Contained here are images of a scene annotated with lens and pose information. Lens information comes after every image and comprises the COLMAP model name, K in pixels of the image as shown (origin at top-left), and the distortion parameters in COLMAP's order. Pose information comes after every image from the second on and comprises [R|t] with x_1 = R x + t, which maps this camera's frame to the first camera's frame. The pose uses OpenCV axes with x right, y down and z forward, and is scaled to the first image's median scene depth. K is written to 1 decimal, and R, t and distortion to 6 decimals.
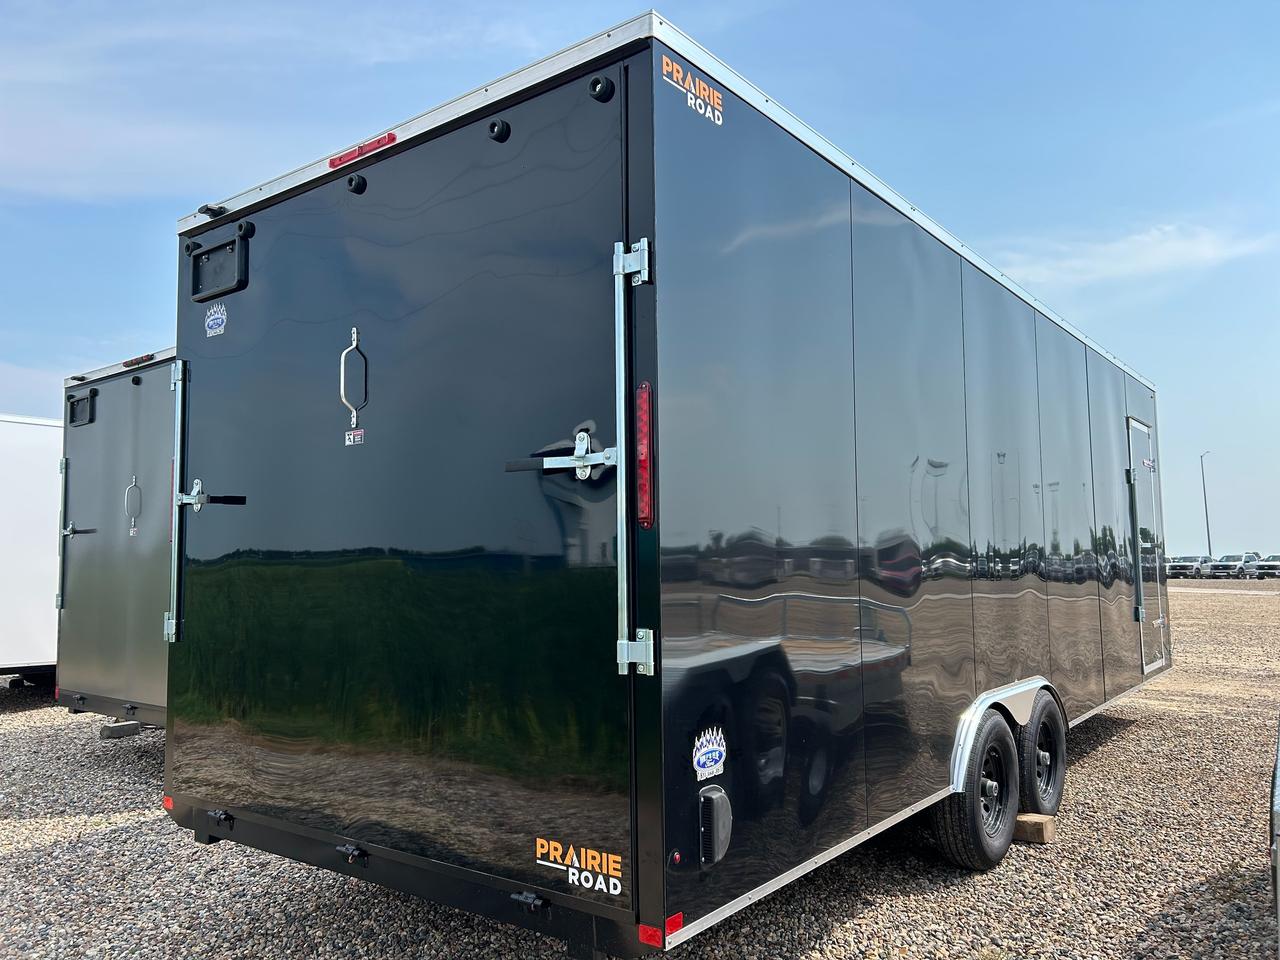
lens RADIAL K [[964.4, 0, 640.0], [0, 964.4, 480.0], [0, 0, 1]] dist [0.067677, -0.080226]
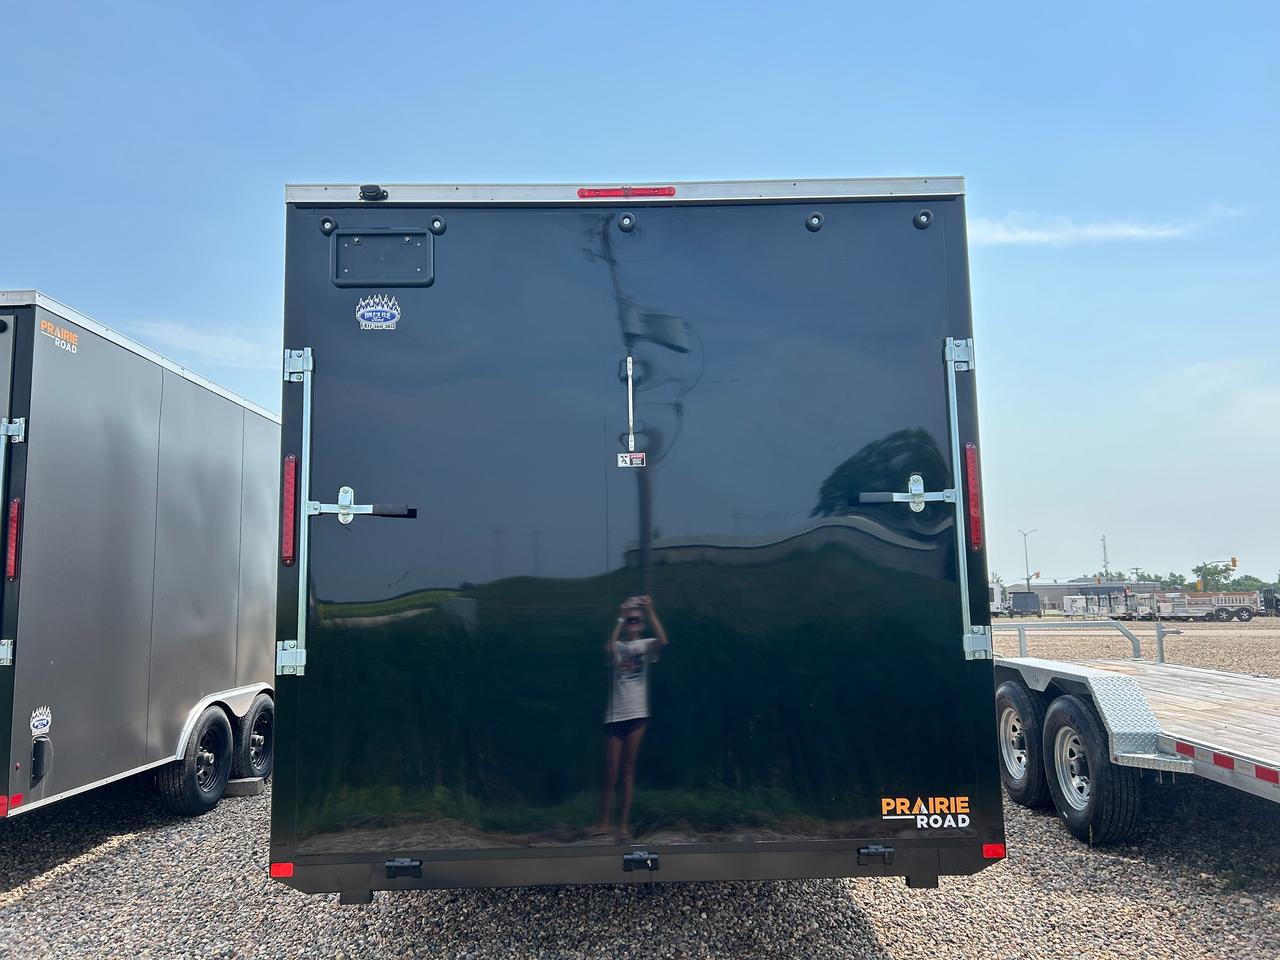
lens RADIAL K [[951.0, 0, 631.6], [0, 951.0, 479.4], [0, 0, 1]] dist [0.062300, -0.060779]
pose [[0.774788, 0.072555, 0.628045, -1.185121], [-0.041735, 0.997096, -0.063704, 0.054474], [-0.630843, 0.023146, 0.775566, 0.248618]]
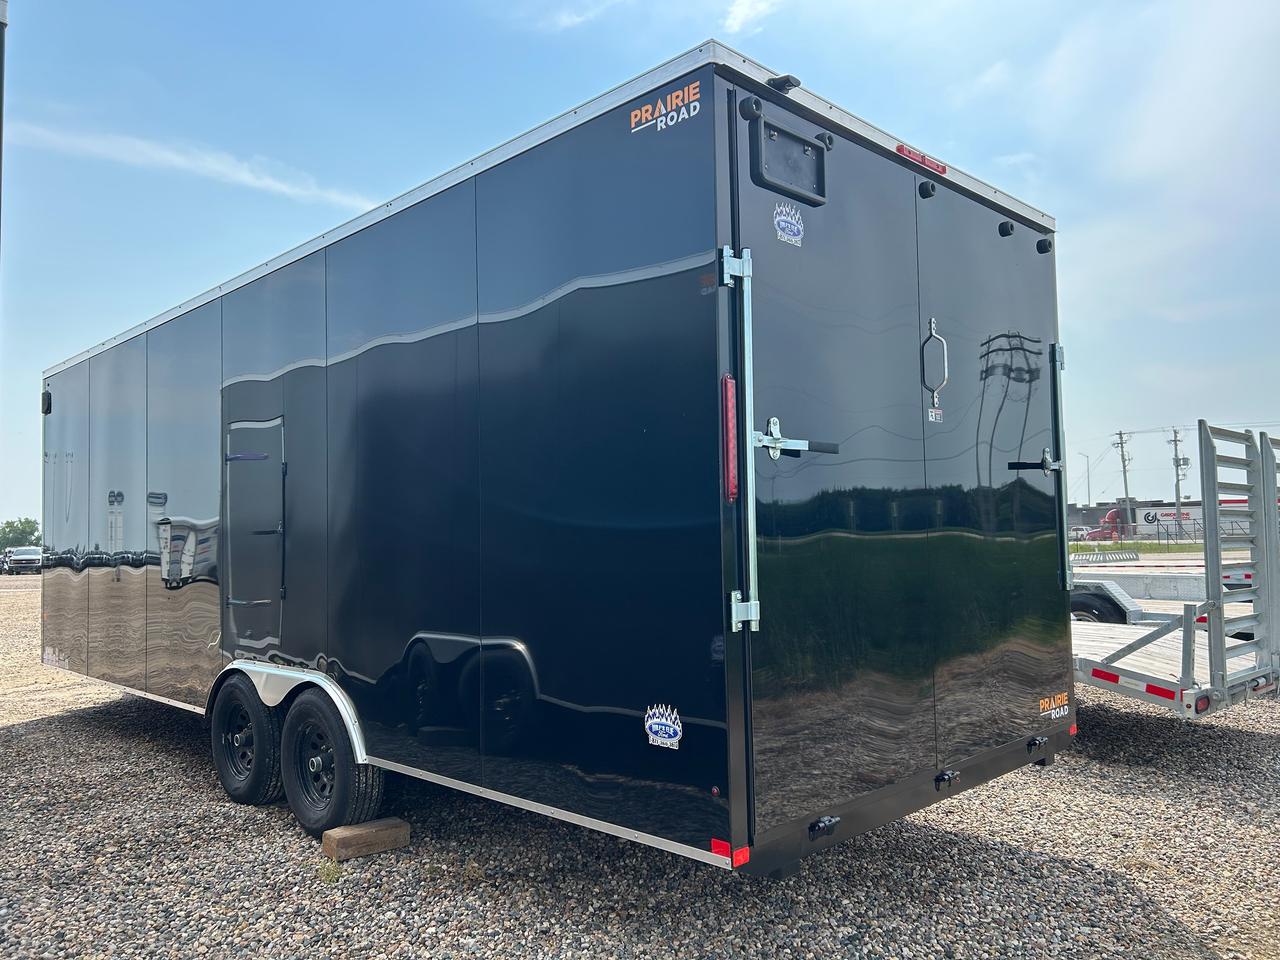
lens RADIAL K [[964.4, 0, 640.0], [0, 964.4, 480.0], [0, 0, 1]] dist [0.067677, -0.080226]
pose [[0.127160, 0.070948, 0.989341, -1.818338], [-0.059130, 0.996207, -0.063841, 0.154293], [-0.990118, -0.050382, 0.130873, 1.492766]]
